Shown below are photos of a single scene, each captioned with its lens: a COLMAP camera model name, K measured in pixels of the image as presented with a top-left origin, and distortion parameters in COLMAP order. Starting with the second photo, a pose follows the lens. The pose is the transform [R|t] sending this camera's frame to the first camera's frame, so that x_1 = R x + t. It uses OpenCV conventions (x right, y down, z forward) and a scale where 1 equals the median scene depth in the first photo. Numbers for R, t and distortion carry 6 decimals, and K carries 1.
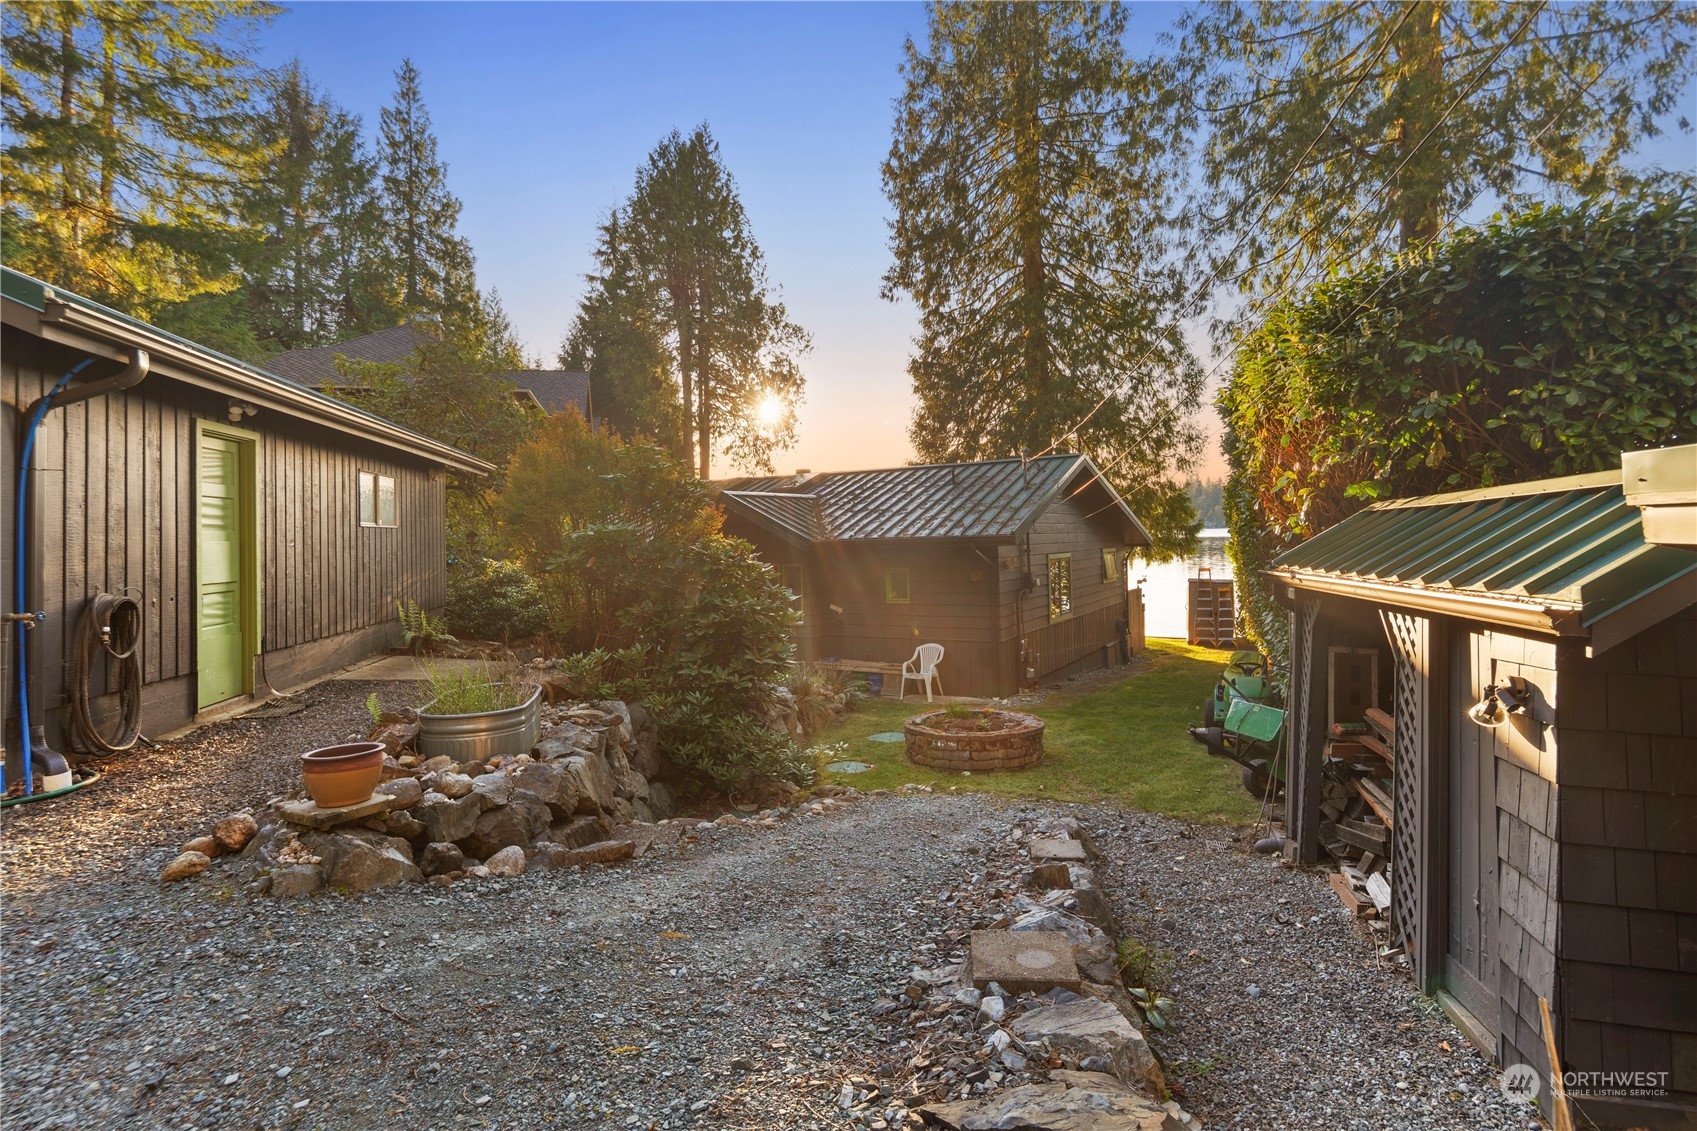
lens RADIAL K [[834.1, 0, 854.4], [0, 834.1, 523.1], [0, 0, 1]] dist [-0.001638, -0.000797]
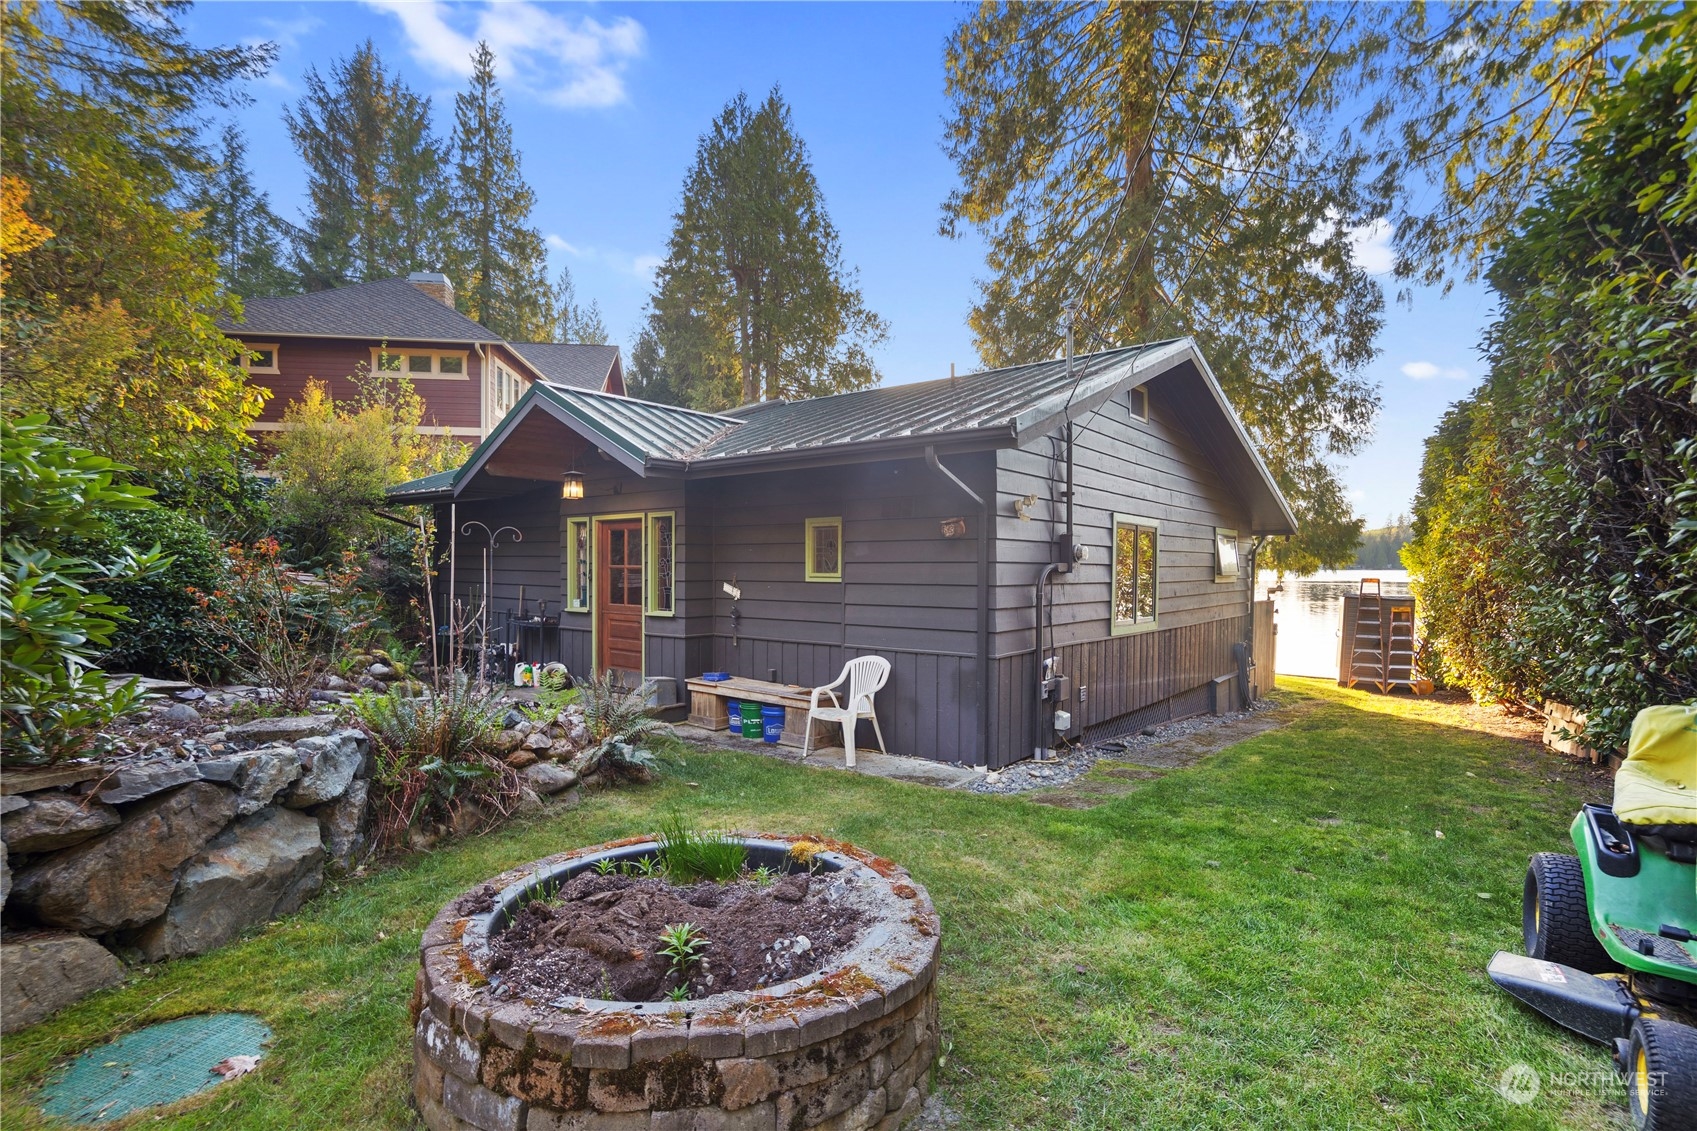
lens RADIAL K [[785.4, 0, 855.4], [0, 785.4, 587.7], [0, 0, 1]] dist [-0.003093, -0.000462]
pose [[0.989177, 0.036887, -0.142011, 0.077305], [-0.030901, 0.998548, 0.044124, 0.039739], [0.143433, -0.039258, 0.988881, 0.253232]]
